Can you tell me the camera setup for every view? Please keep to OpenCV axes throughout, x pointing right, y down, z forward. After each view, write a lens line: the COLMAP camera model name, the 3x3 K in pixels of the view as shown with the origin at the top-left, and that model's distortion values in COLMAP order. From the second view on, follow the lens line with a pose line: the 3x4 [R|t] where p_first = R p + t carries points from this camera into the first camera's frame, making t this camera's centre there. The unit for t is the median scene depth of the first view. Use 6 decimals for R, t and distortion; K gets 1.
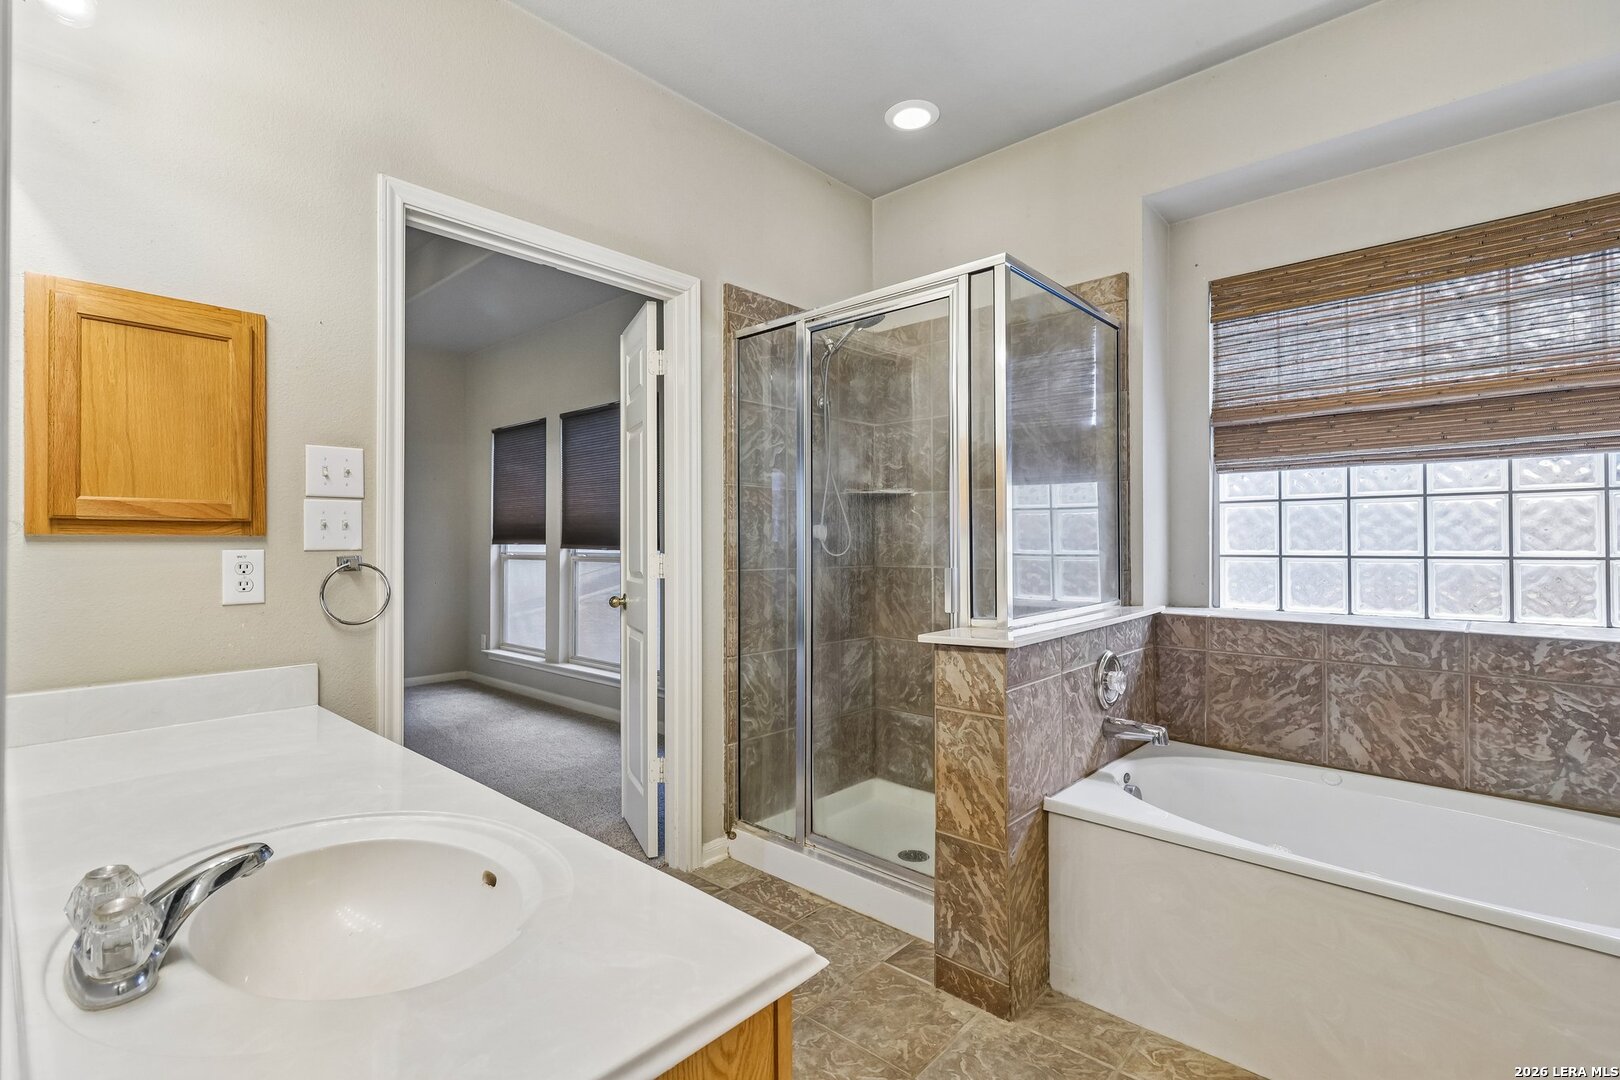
lens RADIAL K [[752.8, 0, 813.3], [0, 752.8, 539.6], [0, 0, 1]] dist [0.002129, -0.000571]
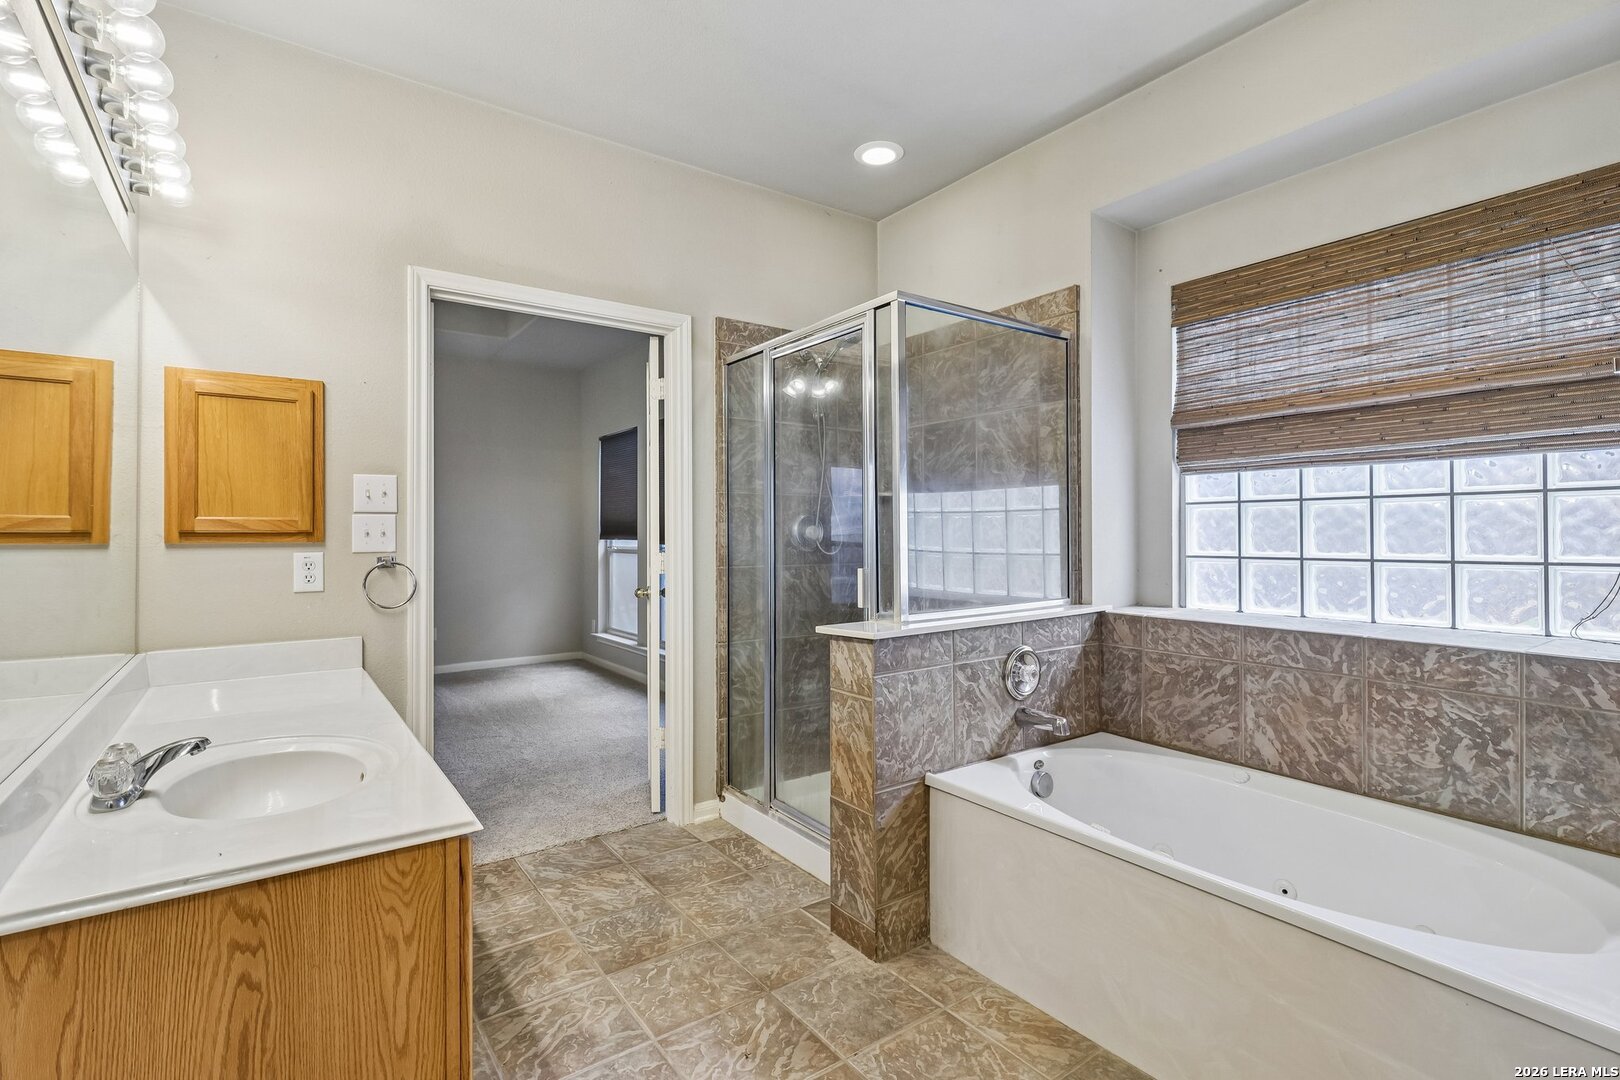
lens RADIAL K [[752.8, 0, 796.9], [0, 752.8, 531.7], [0, 0, 1]] dist [0.002129, -0.000571]
pose [[0.978191, -0.002358, -0.207694, 0.308941], [0.002520, 0.999997, 0.000515, -0.017660], [0.207692, -0.001027, 0.978194, -0.124443]]
